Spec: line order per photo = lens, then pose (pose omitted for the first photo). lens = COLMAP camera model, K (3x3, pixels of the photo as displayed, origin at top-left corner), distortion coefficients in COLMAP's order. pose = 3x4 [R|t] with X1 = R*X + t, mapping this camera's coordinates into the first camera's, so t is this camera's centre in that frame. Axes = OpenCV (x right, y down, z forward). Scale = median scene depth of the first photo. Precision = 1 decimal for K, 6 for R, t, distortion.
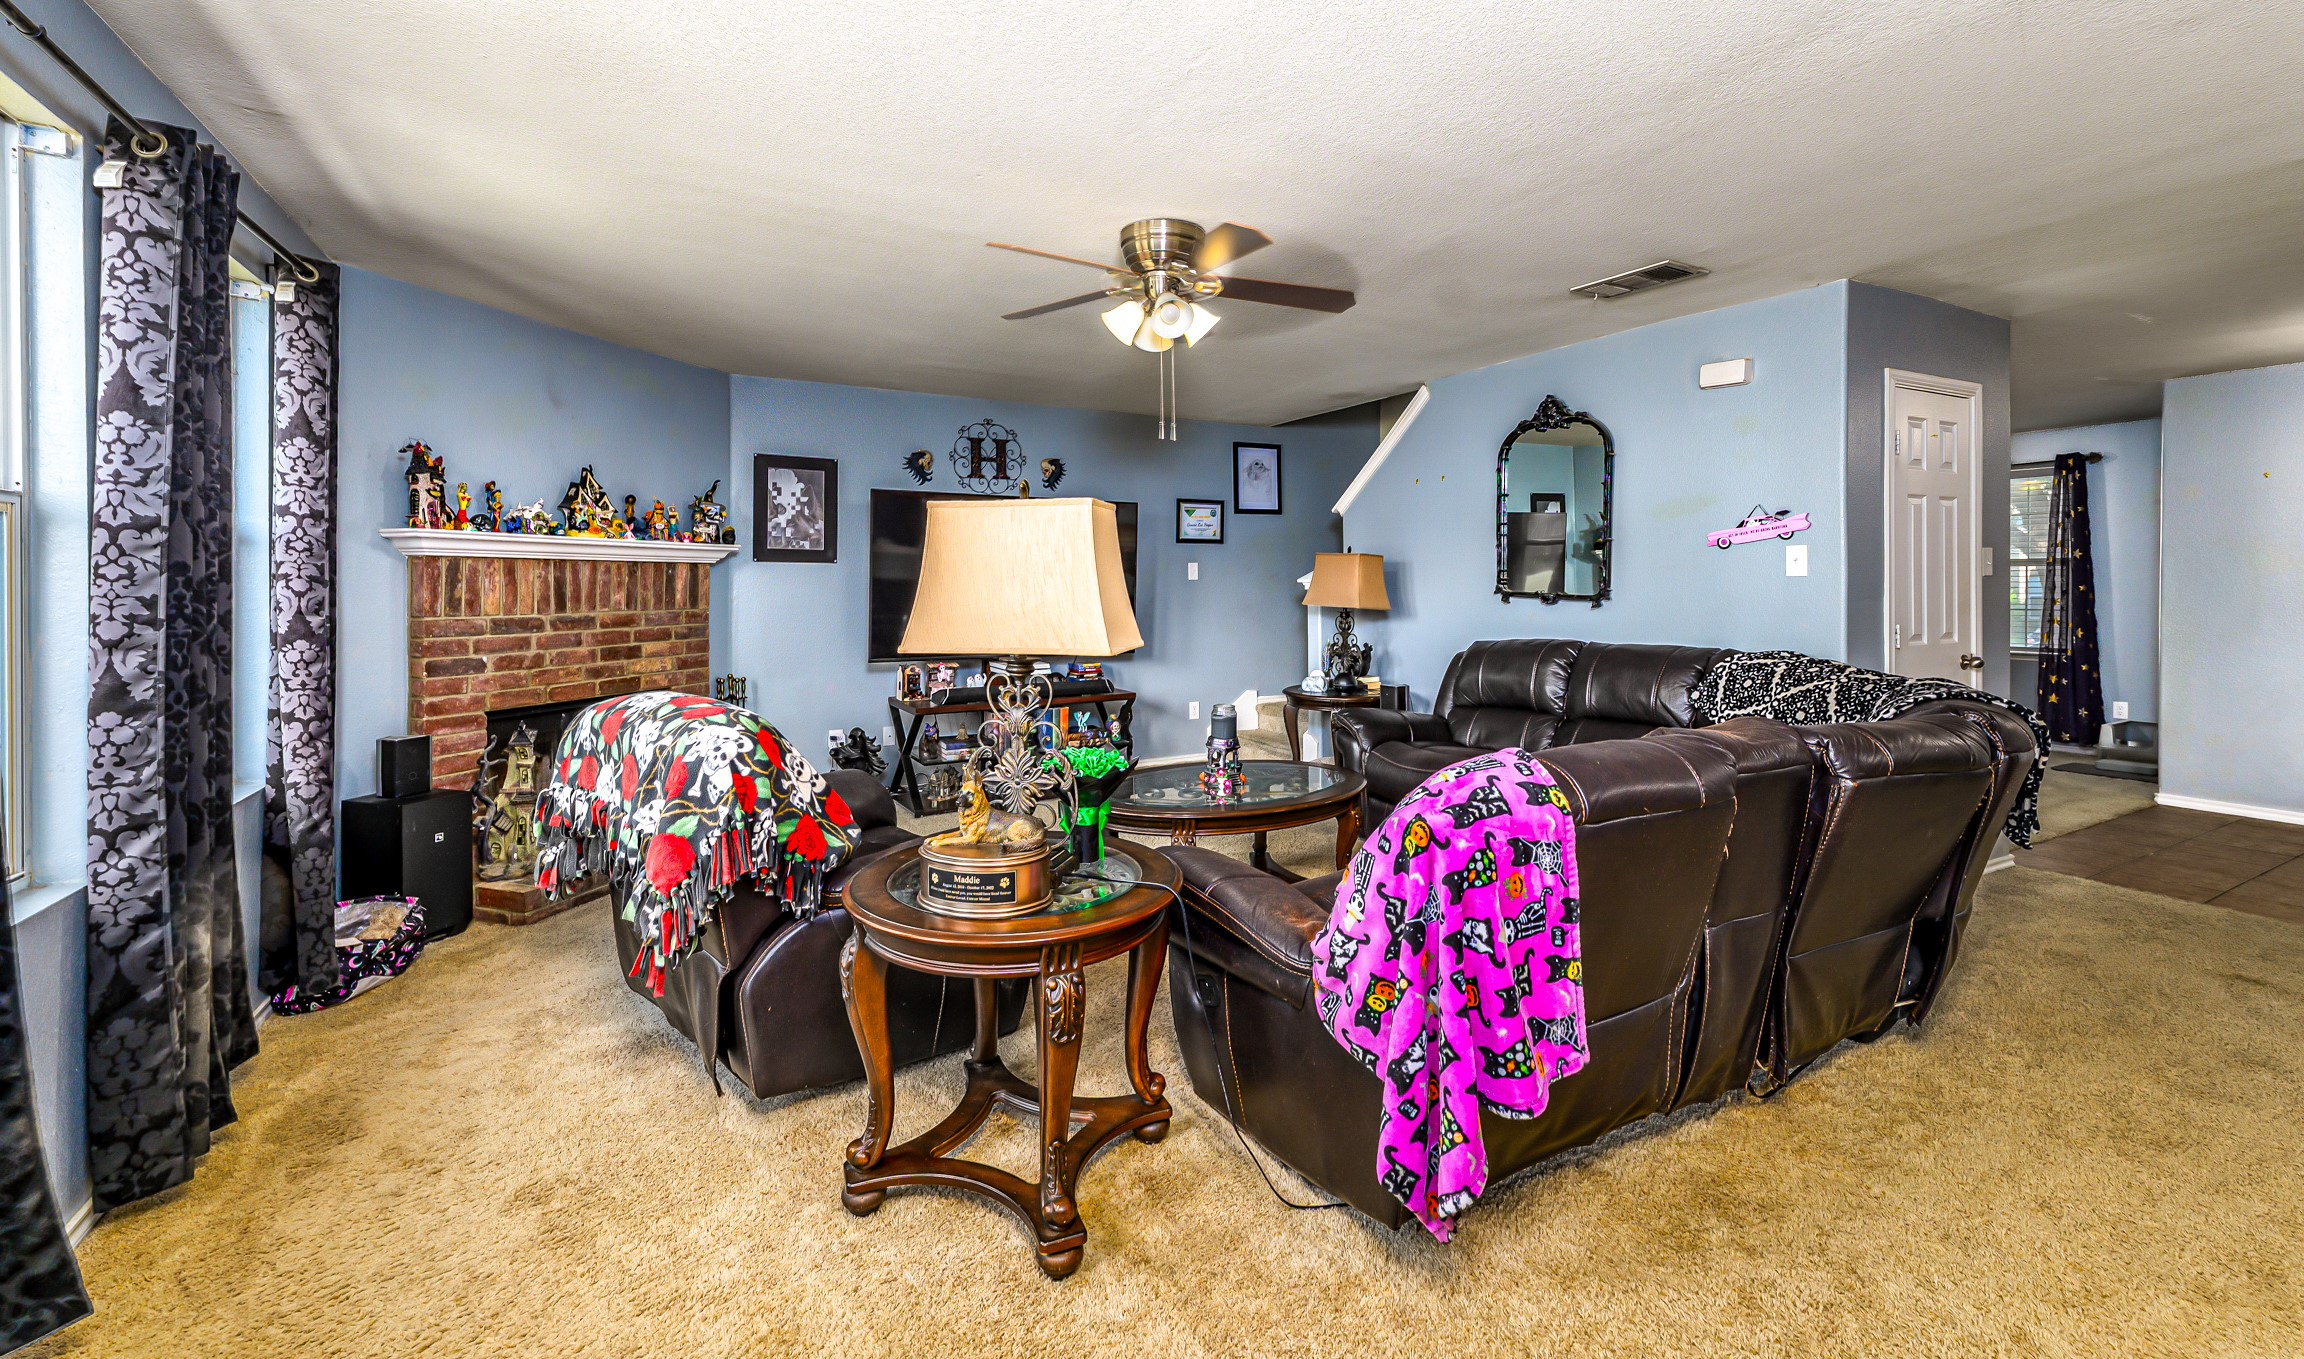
lens RADIAL K [[928.8, 0, 1152.8], [0, 928.8, 579.8], [0, 0, 1]] dist [-0.000142, 0.000055]
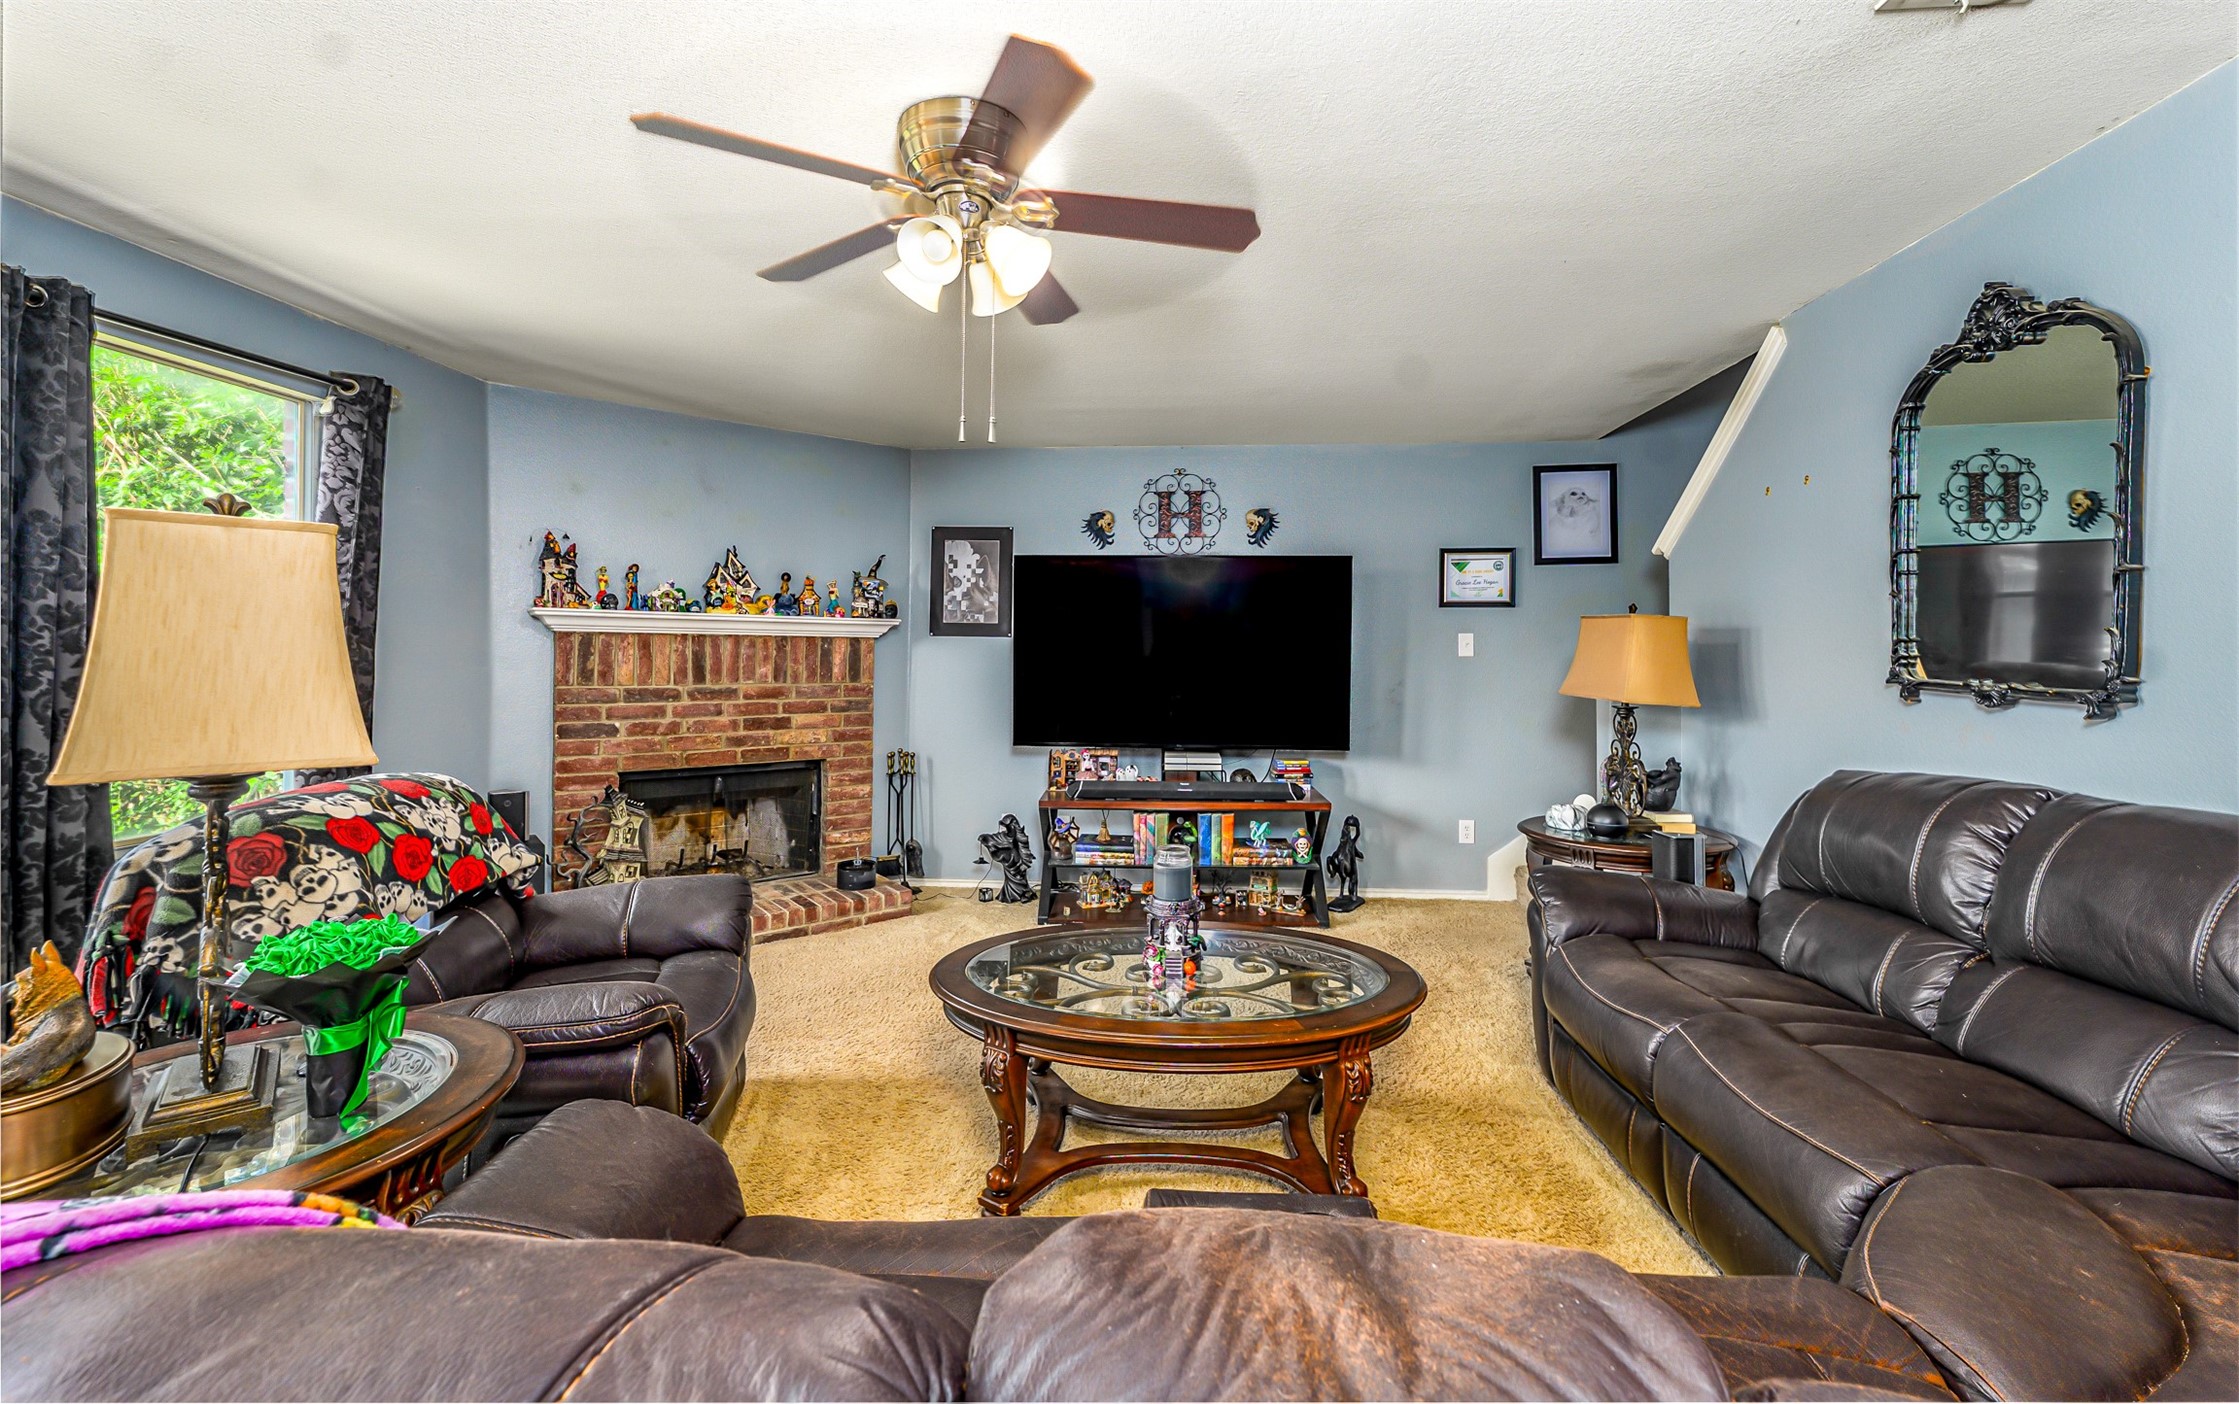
lens RADIAL K [[908.2, 0, 1116.3], [0, 908.2, 656.6], [0, 0, 1]] dist [-0.000724, 0.000324]
pose [[0.835888, 0.003785, -0.548888, 0.314220], [-0.003642, 0.999992, 0.001349, 0.000367], [0.548889, 0.000872, 0.835895, 0.354129]]
